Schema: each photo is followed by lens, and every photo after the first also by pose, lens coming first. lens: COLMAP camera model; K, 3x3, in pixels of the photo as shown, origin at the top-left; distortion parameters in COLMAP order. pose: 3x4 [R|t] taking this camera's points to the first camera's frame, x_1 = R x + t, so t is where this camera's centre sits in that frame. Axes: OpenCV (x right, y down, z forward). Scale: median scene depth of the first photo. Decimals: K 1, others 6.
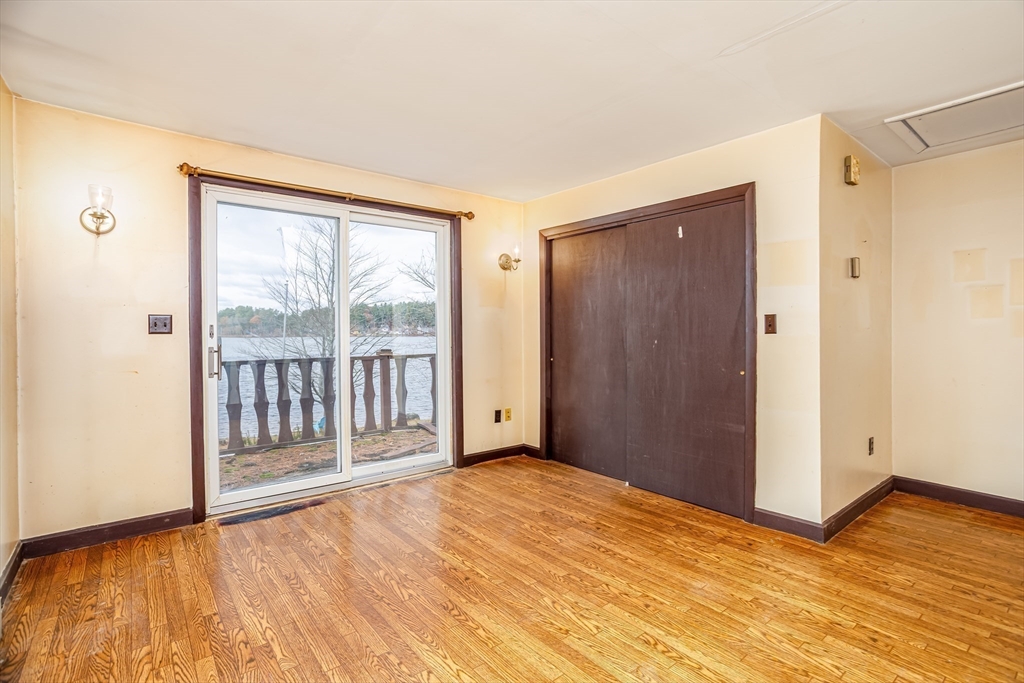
lens RADIAL K [[492.9, 0, 504.0], [0, 492.9, 334.3], [0, 0, 1]] dist [-0.023814, 0.013162]
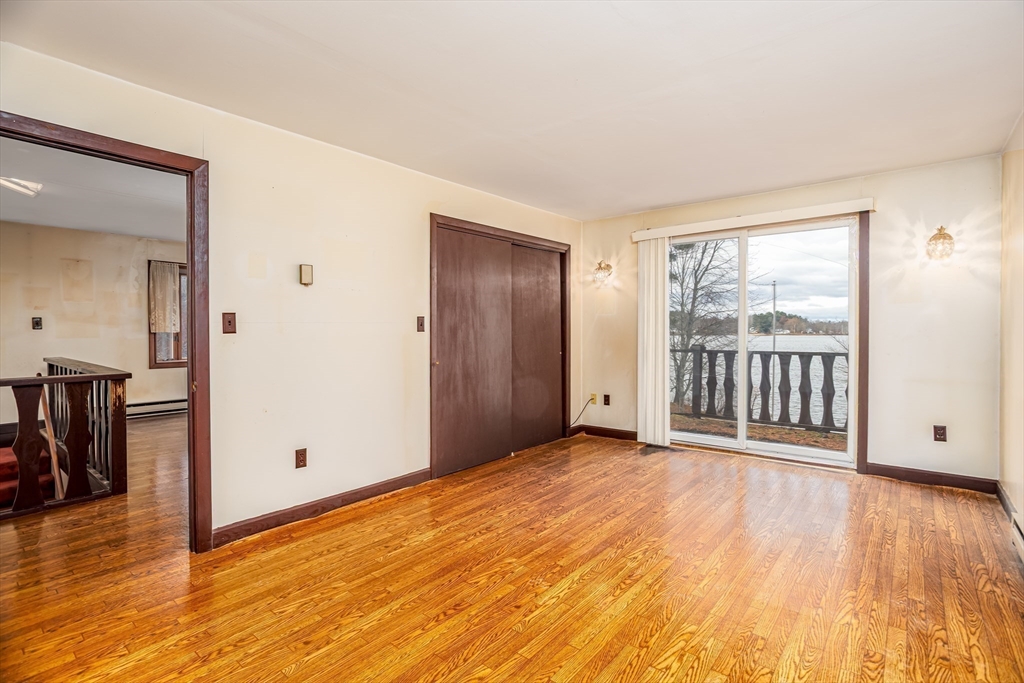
lens RADIAL K [[492.9, 0, 527.8], [0, 492.9, 336.1], [0, 0, 1]] dist [-0.023814, 0.013162]
pose [[0.213003, 0.012930, -0.976966, 0.578731], [0.005342, 0.999882, 0.014398, -0.006024], [0.977037, -0.008286, 0.212909, 0.605362]]
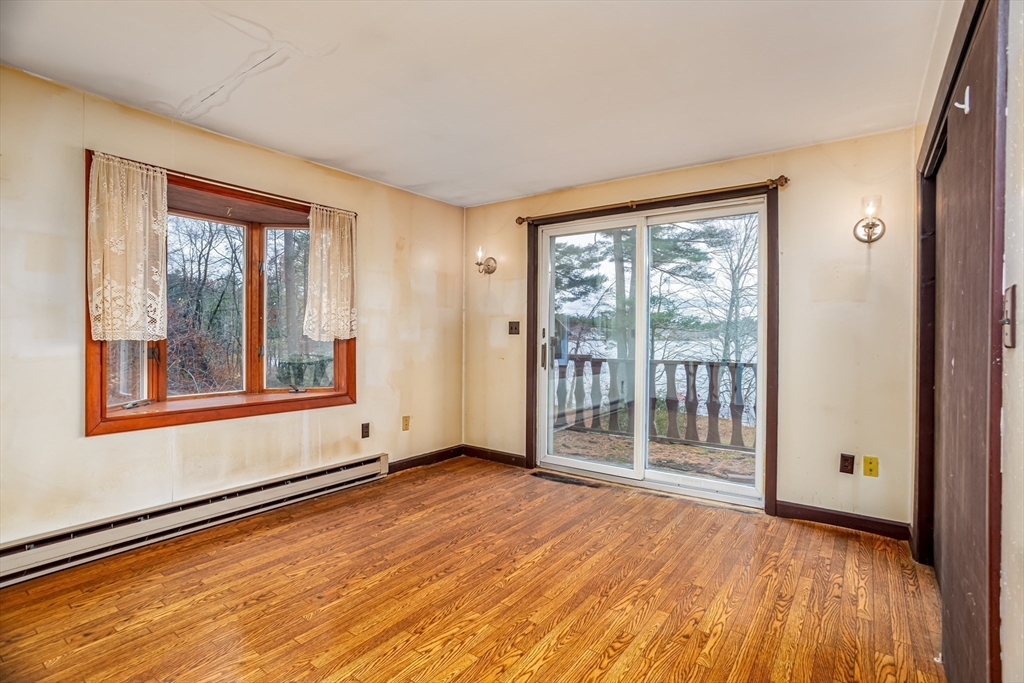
lens RADIAL K [[492.9, 0, 525.2], [0, 492.9, 325.3], [0, 0, 1]] dist [-0.023814, 0.013162]
pose [[0.266064, -0.012745, -0.963871, 0.695832], [-0.010755, 0.999811, -0.016189, -0.005271], [0.963895, 0.014674, 0.265877, 0.558766]]
